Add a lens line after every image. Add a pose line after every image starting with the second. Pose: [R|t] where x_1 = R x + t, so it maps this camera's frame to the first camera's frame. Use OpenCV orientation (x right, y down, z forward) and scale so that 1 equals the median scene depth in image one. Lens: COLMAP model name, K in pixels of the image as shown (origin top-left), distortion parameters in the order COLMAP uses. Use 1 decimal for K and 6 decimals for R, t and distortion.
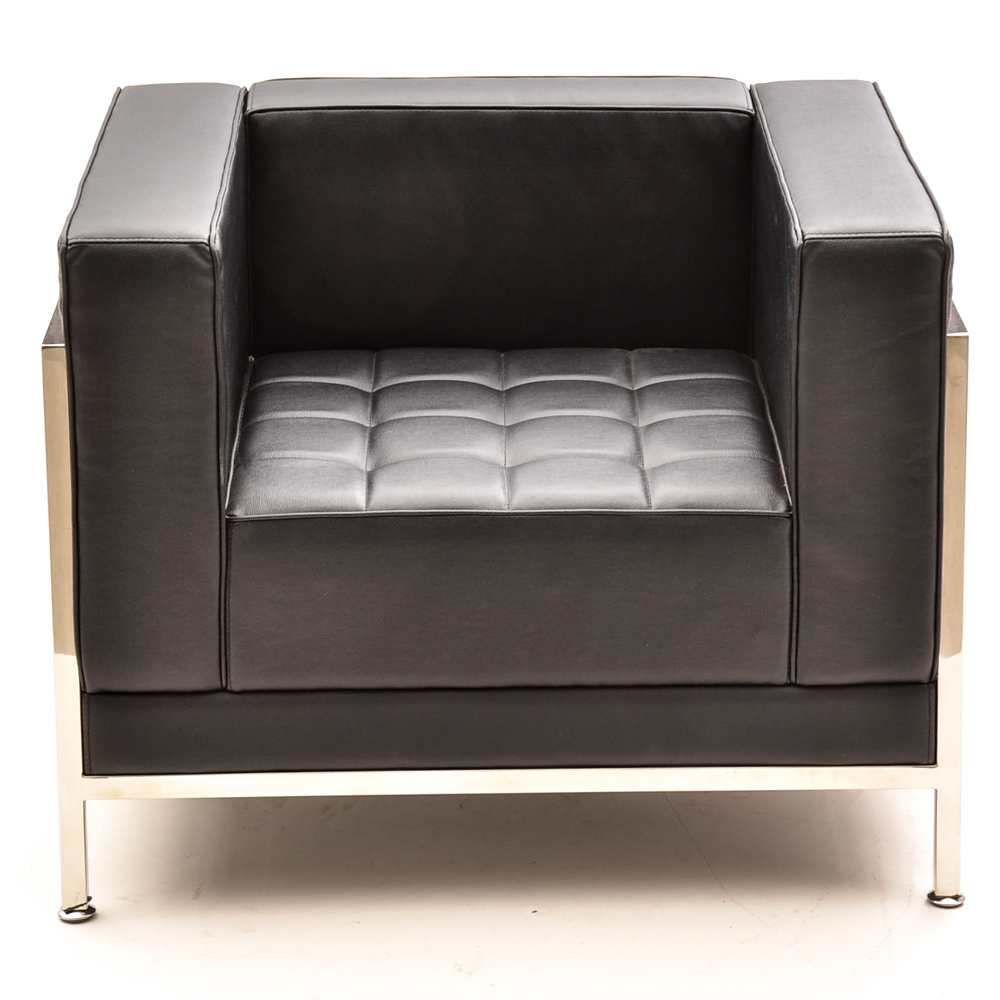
lens RADIAL K [[2948.7, 0, 527.1], [0, 2948.7, 505.2], [0, 0, 1]] dist [0.155147, 0.000000]
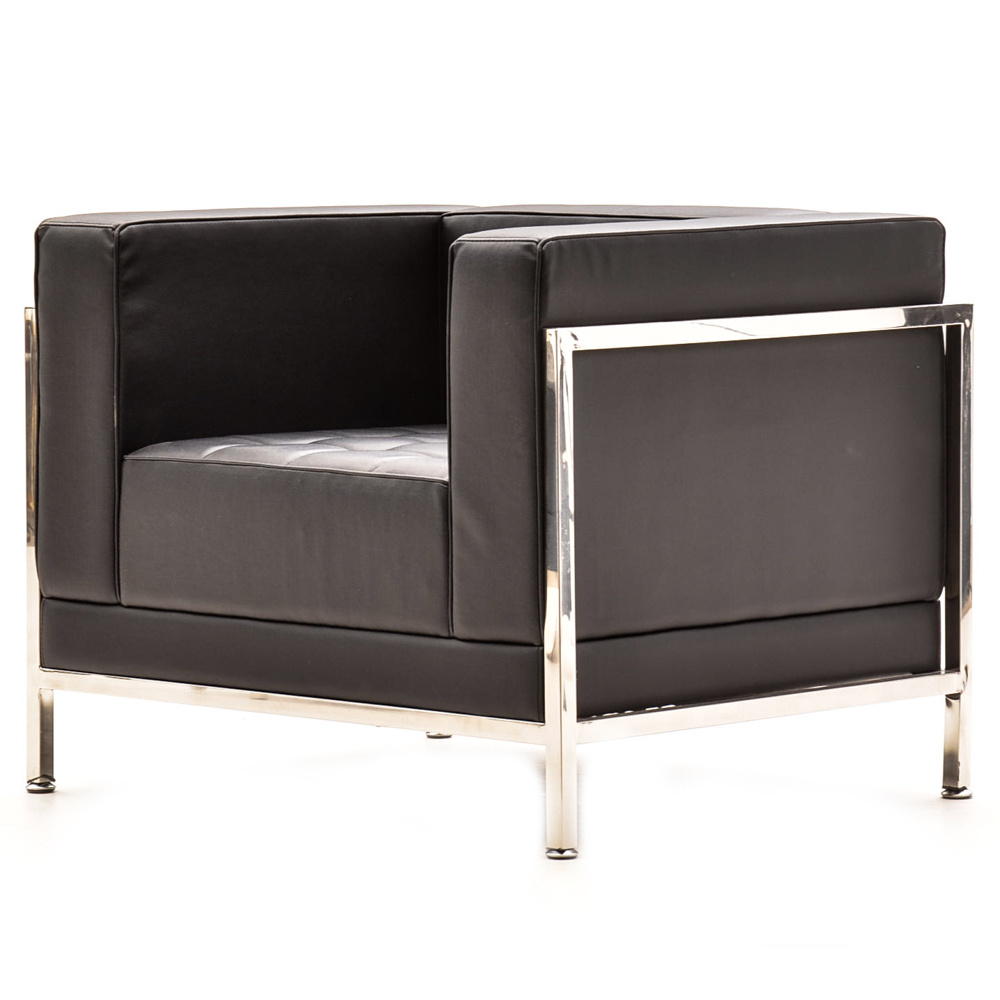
lens RADIAL K [[5584.5, 0, 499.3], [0, 5584.5, 500.6], [0, 0, 1]] dist [0.478801, 0.000000]
pose [[0.705716, 0.061882, -0.705787, 1.637373], [-0.135300, 0.989616, -0.048518, 0.111285], [0.695456, 0.129733, 0.706761, -0.529742]]
